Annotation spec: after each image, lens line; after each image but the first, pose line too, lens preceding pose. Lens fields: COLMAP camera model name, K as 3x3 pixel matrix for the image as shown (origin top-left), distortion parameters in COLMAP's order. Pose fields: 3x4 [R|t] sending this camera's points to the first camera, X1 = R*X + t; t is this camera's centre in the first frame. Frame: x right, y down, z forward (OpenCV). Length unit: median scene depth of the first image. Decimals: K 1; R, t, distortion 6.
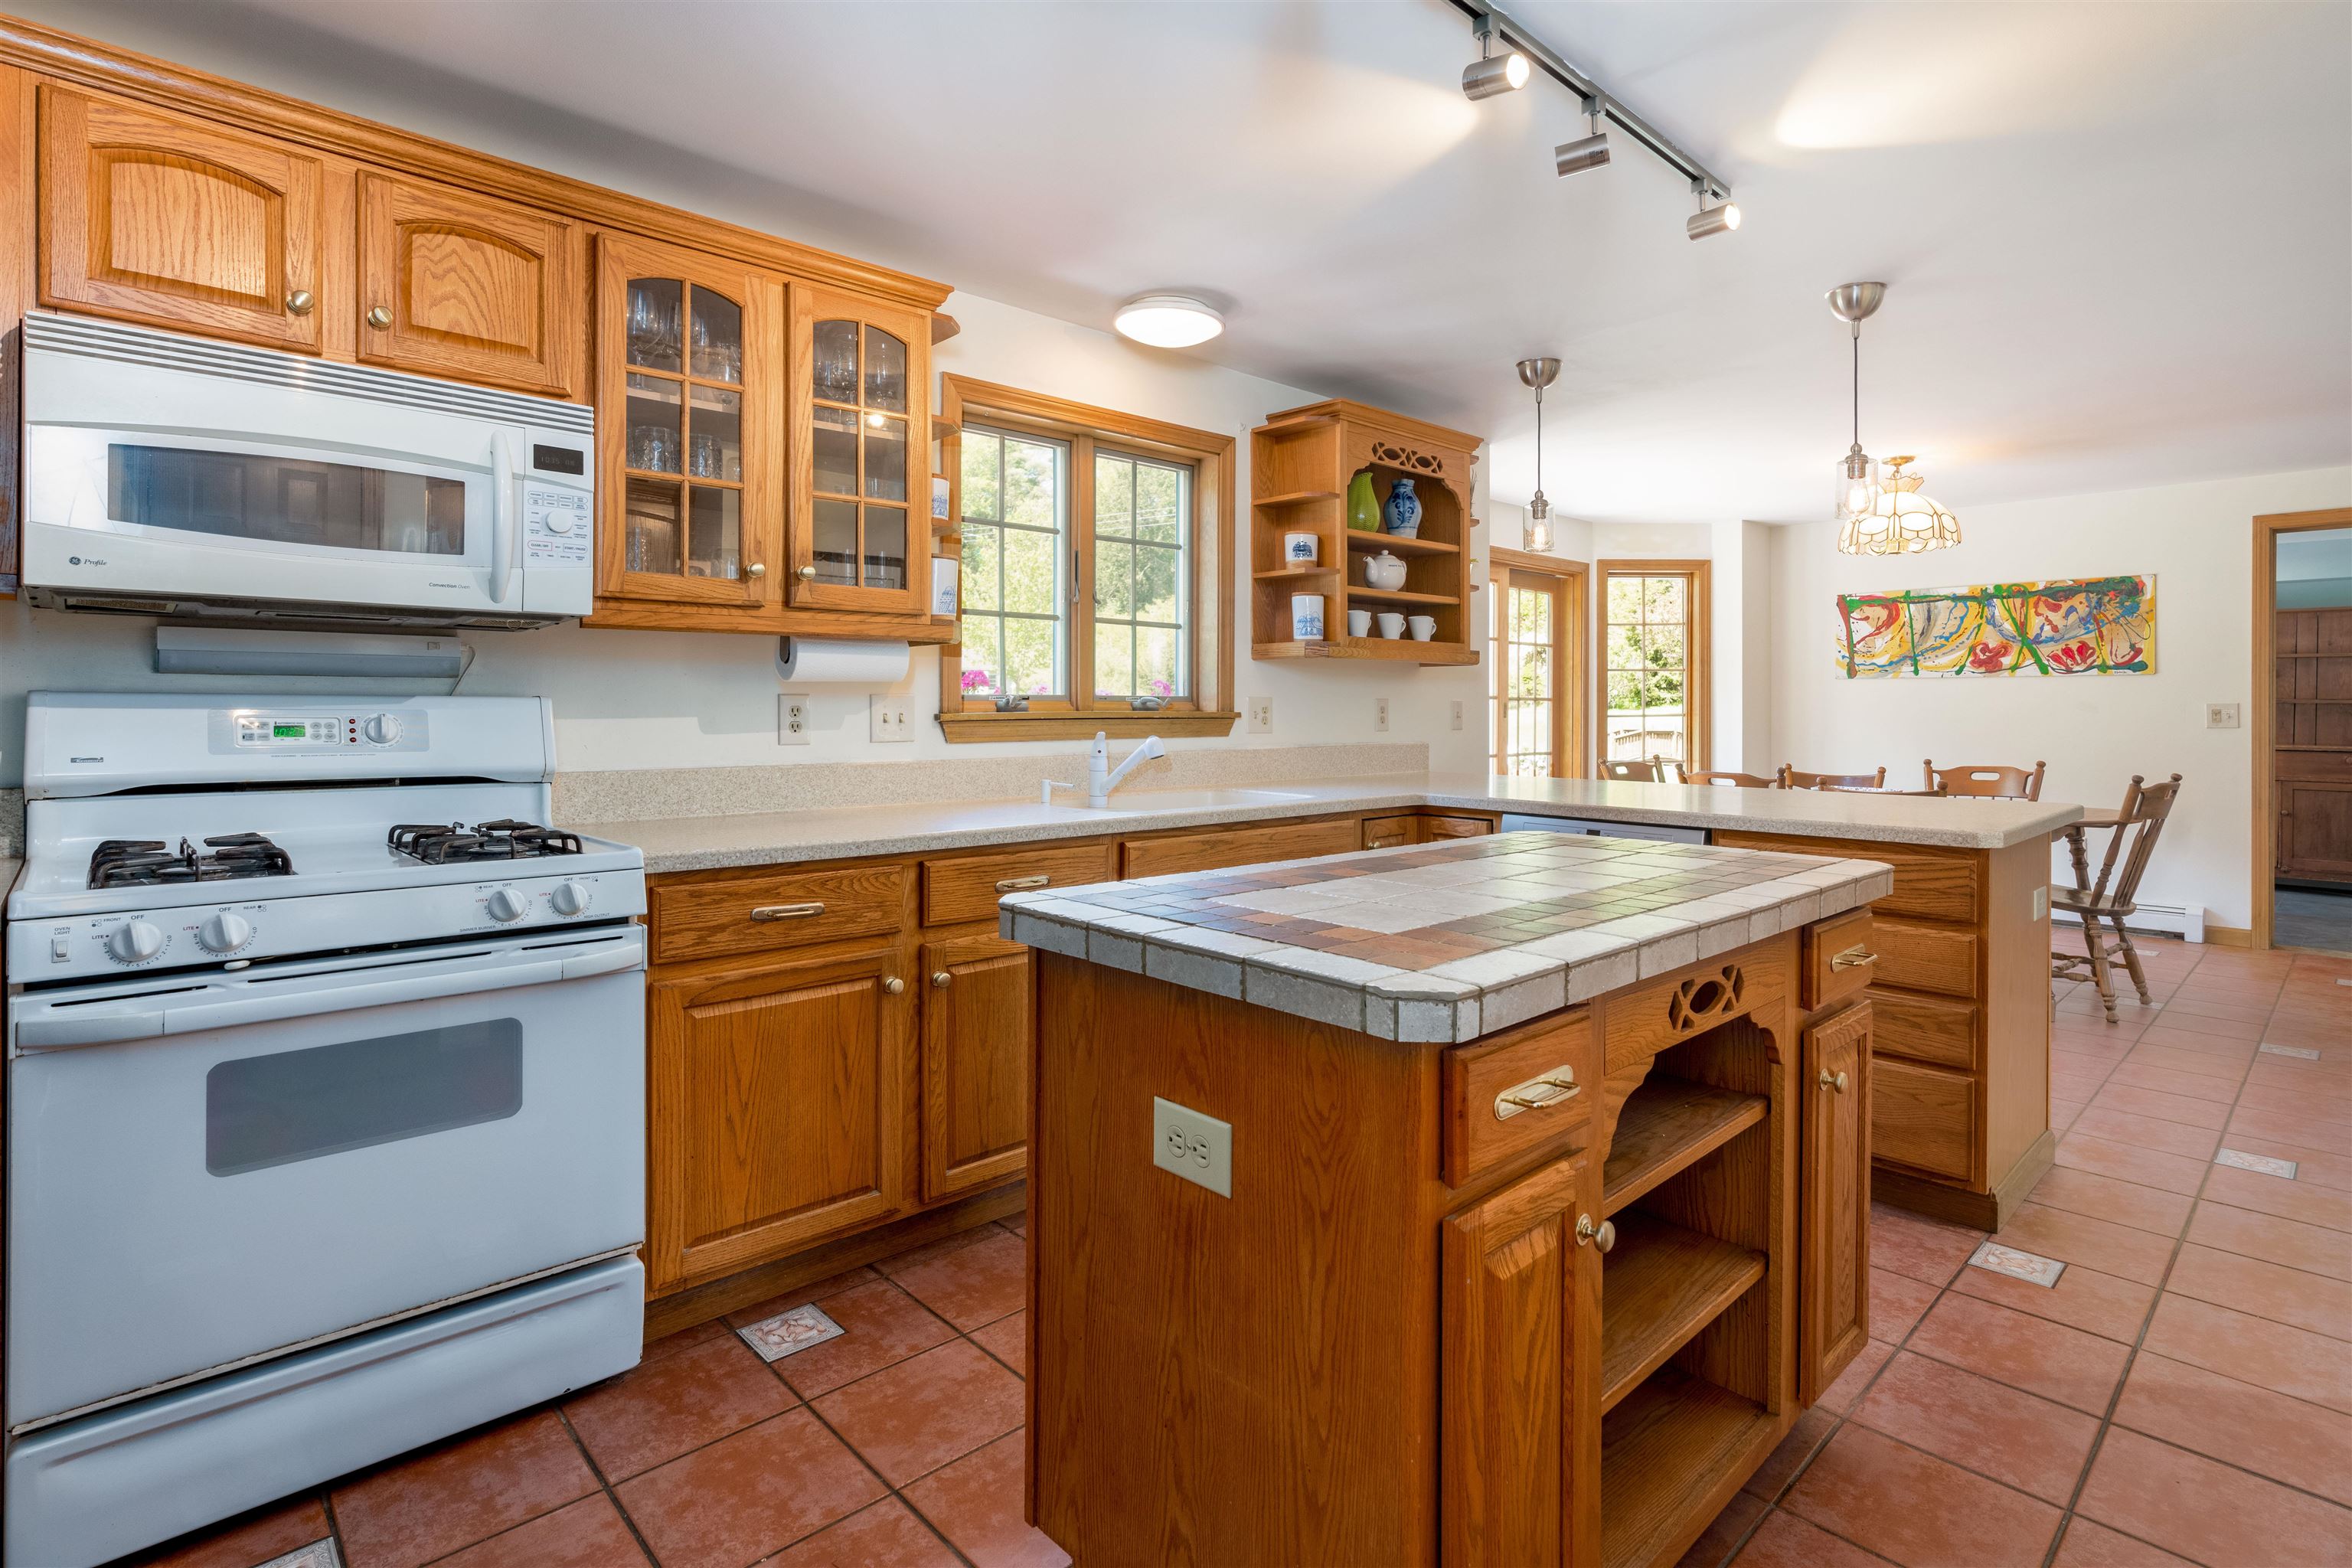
lens RADIAL K [[1242.7, 0, 1181.6], [0, 1242.7, 705.8], [0, 0, 1]] dist [-0.001668, 0.000209]
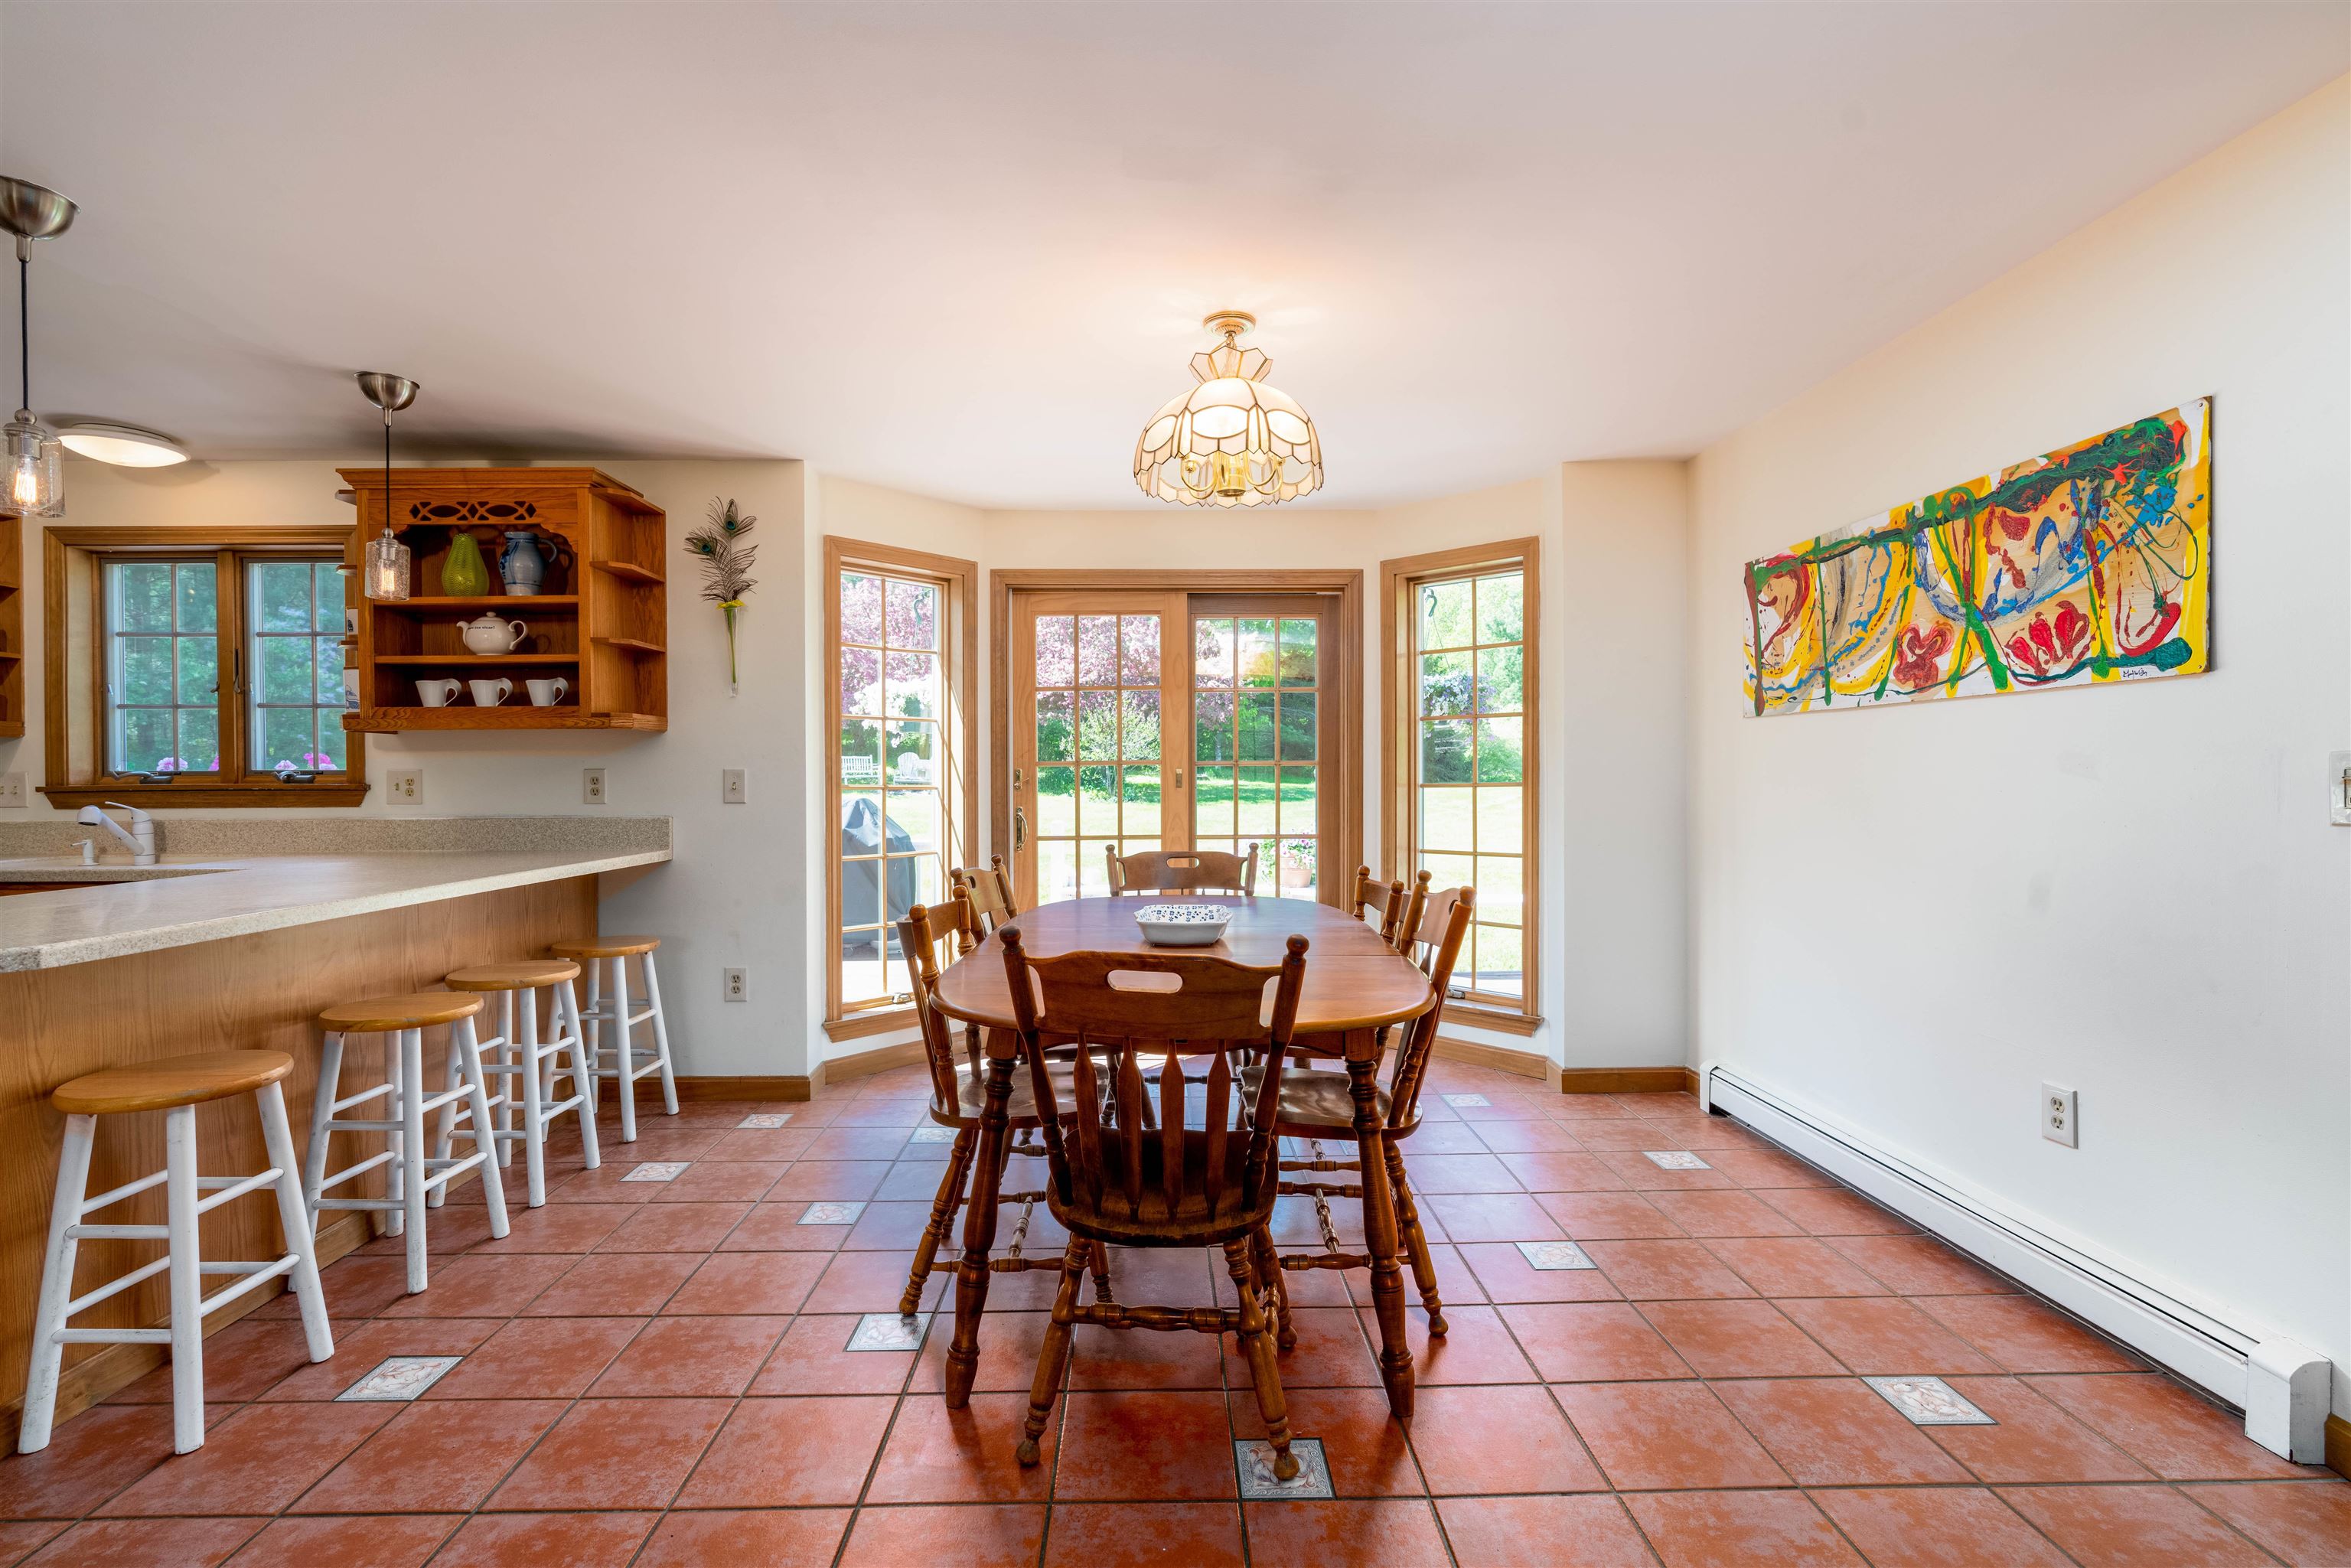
lens RADIAL K [[1076.5, 0, 1178.8], [0, 1076.5, 792.5], [0, 0, 1]] dist [0.000657, 0.000329]
pose [[0.706234, 0.005352, -0.707958, 0.775989], [0.007961, 0.999848, 0.015501, 0.002384], [0.707933, -0.016583, 0.706085, 0.550723]]
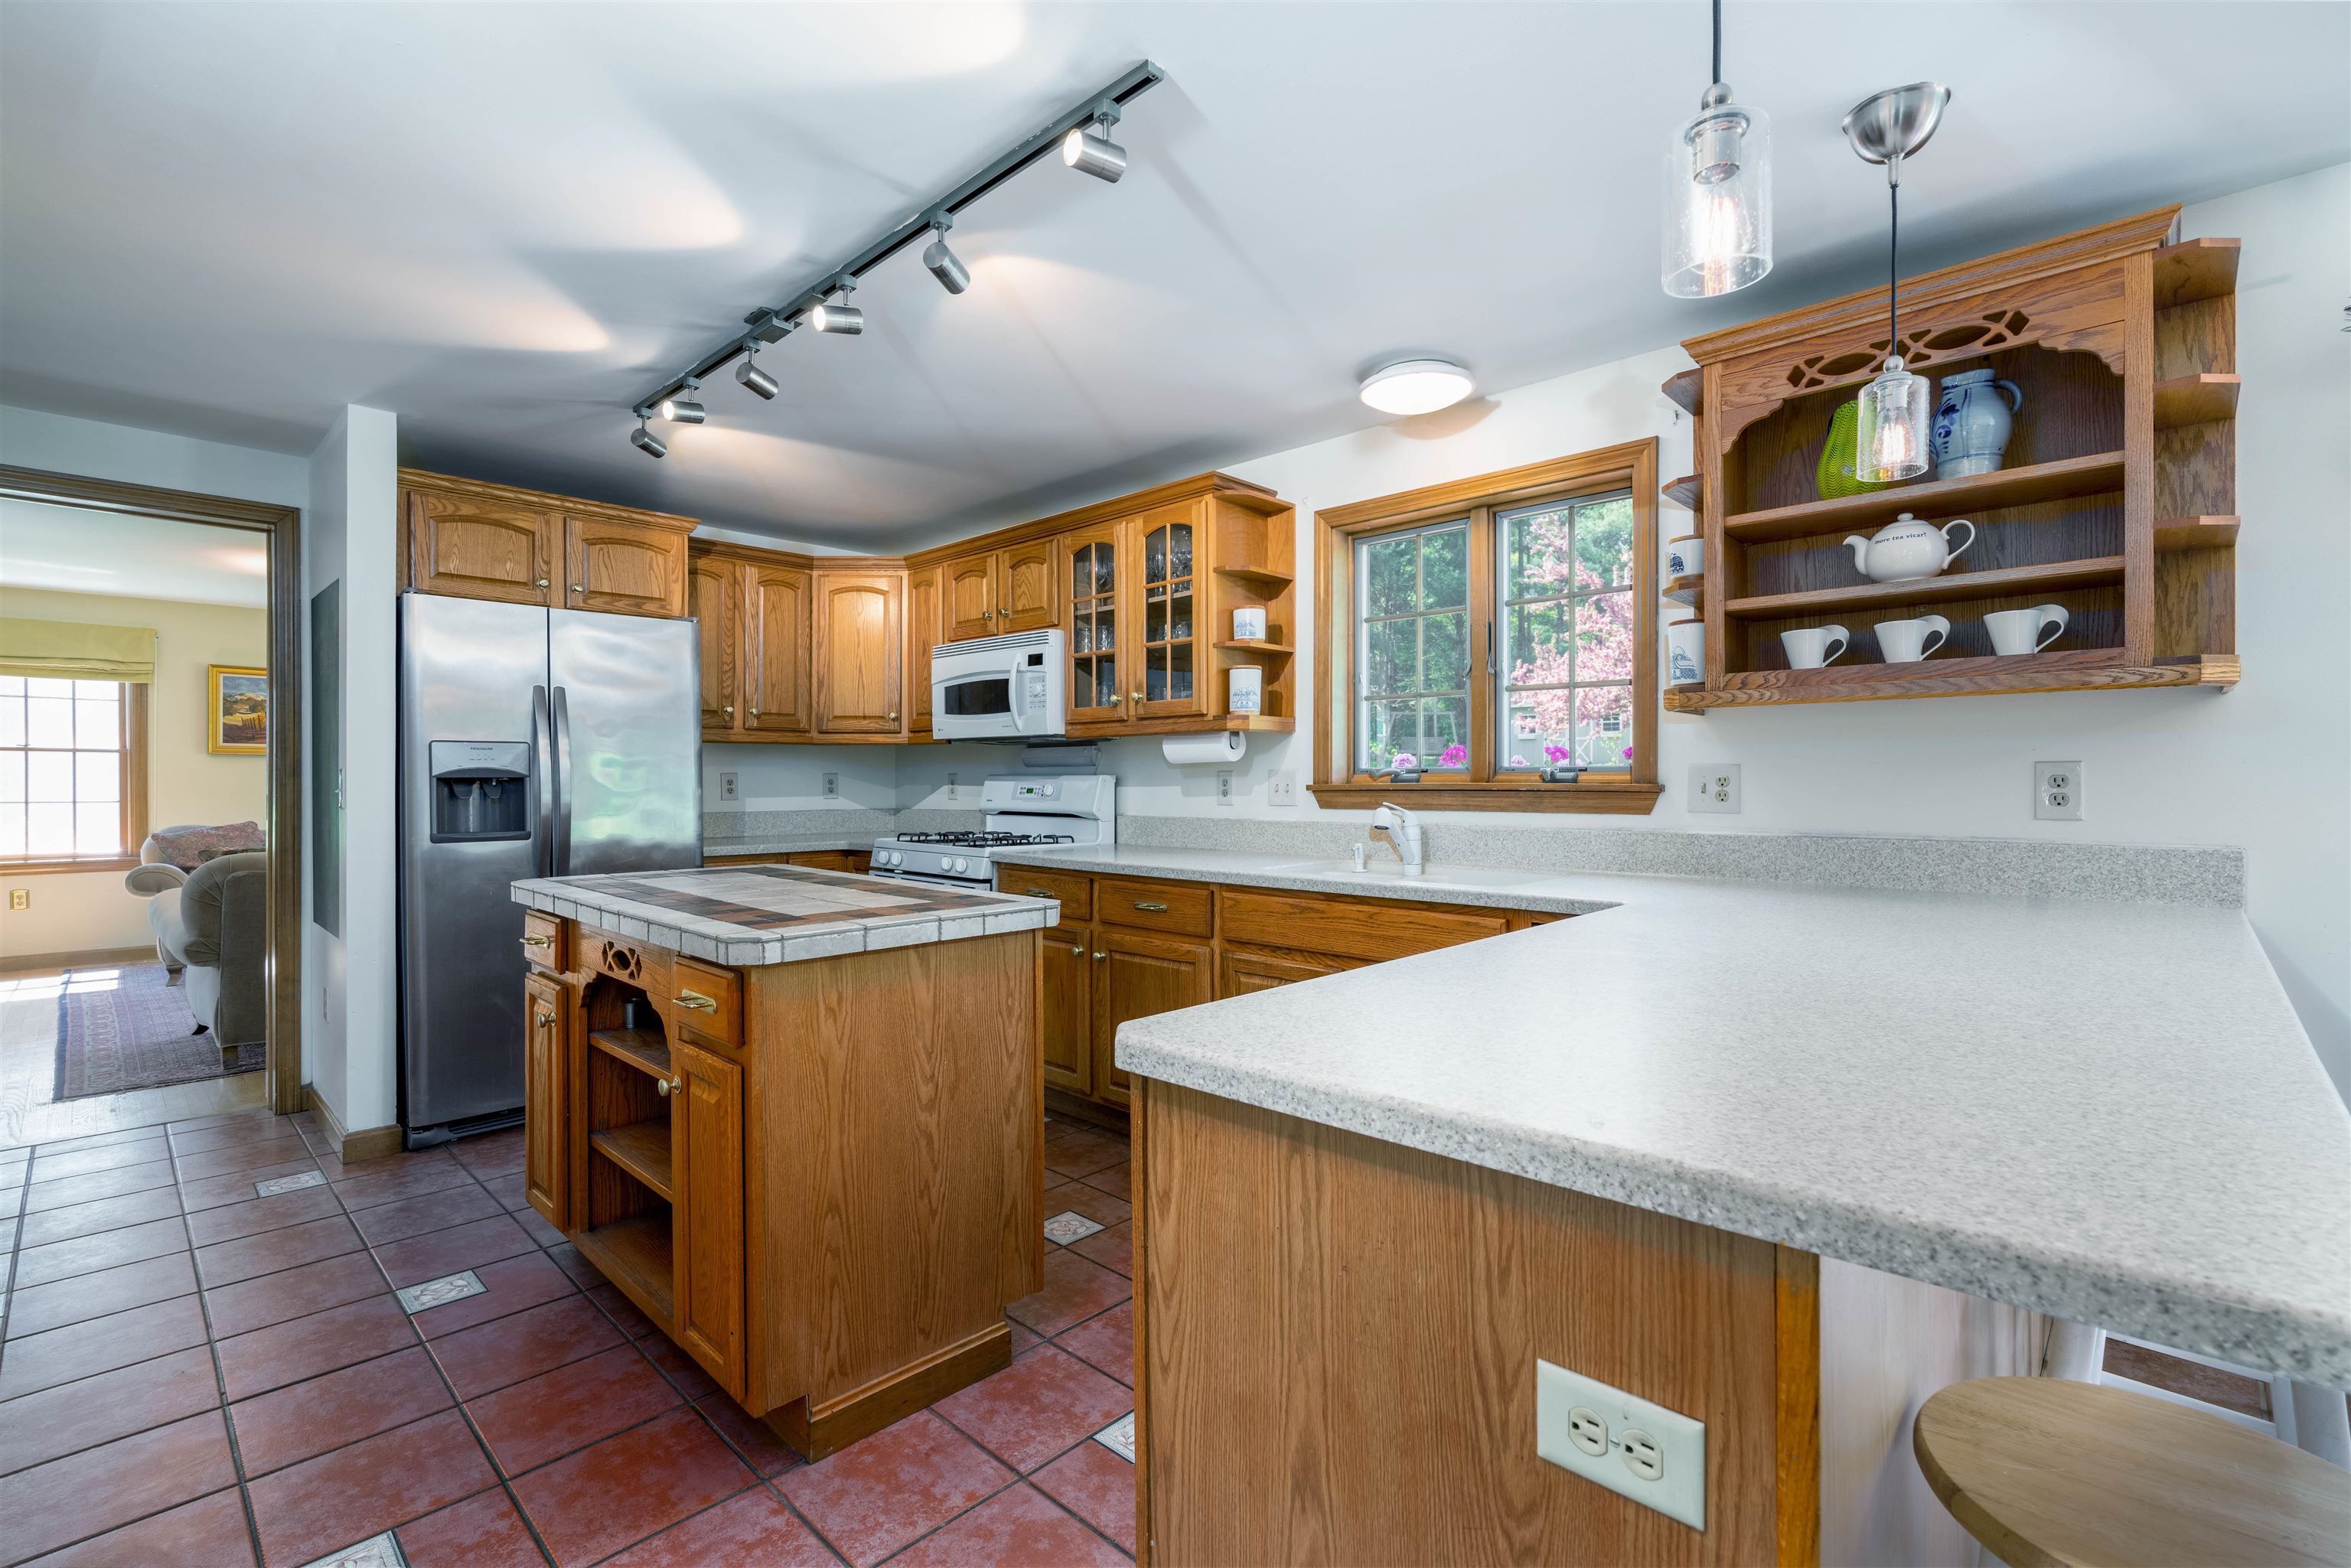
lens RADIAL K [[1076.5, 0, 1178.8], [0, 1076.5, 792.5], [0, 0, 1]] dist [0.000657, 0.000329]
pose [[0.012800, 0.009871, -0.999869, 0.472798], [0.004147, 0.999942, 0.009925, 0.001510], [0.999909, -0.004273, 0.012759, 0.448797]]
